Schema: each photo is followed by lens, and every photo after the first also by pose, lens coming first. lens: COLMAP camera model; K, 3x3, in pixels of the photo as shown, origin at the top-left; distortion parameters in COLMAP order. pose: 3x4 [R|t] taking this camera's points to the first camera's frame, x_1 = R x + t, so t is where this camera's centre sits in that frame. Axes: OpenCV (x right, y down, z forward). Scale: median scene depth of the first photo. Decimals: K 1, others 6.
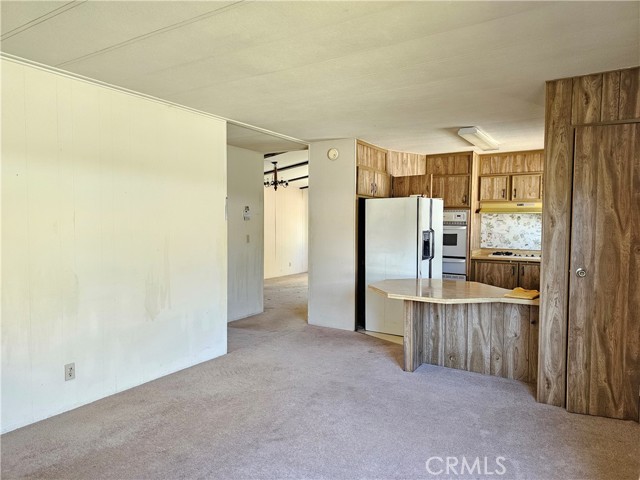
lens RADIAL K [[430.5, 0, 315.1], [0, 430.5, 241.9], [0, 0, 1]] dist [0.055439, -0.038909]
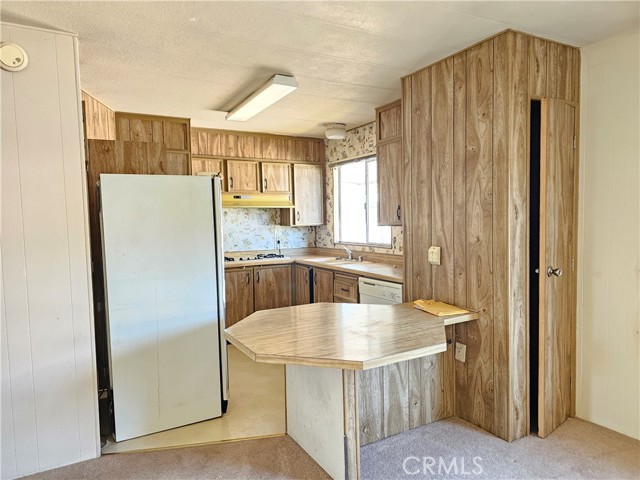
lens RADIAL K [[430.5, 0, 320.6], [0, 430.5, 242.2], [0, 0, 1]] dist [0.055439, -0.038909]
pose [[0.475387, -0.066358, 0.877271, -0.166881], [0.064069, 0.997115, 0.040705, -0.023759], [-0.877441, 0.036856, 0.478267, 0.477481]]
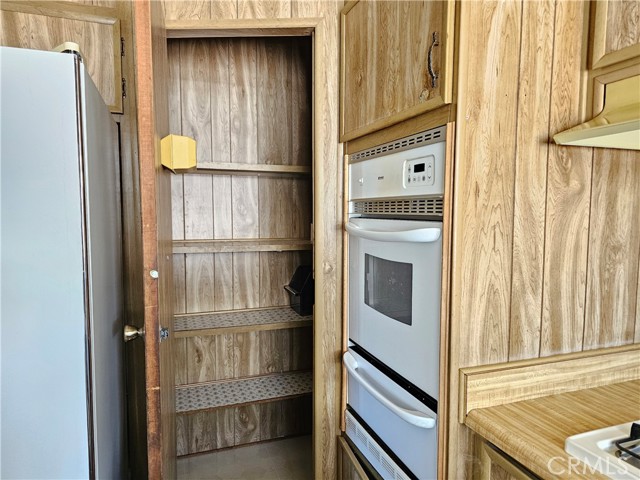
lens RADIAL K [[430.5, 0, 323.6], [0, 430.5, 245.8], [0, 0, 1]] dist [0.055439, -0.038909]
pose [[0.795670, 0.042179, -0.604260, 0.416345], [-0.025673, 0.999024, 0.035930, -0.032908], [0.605186, -0.013076, 0.795977, 0.839584]]
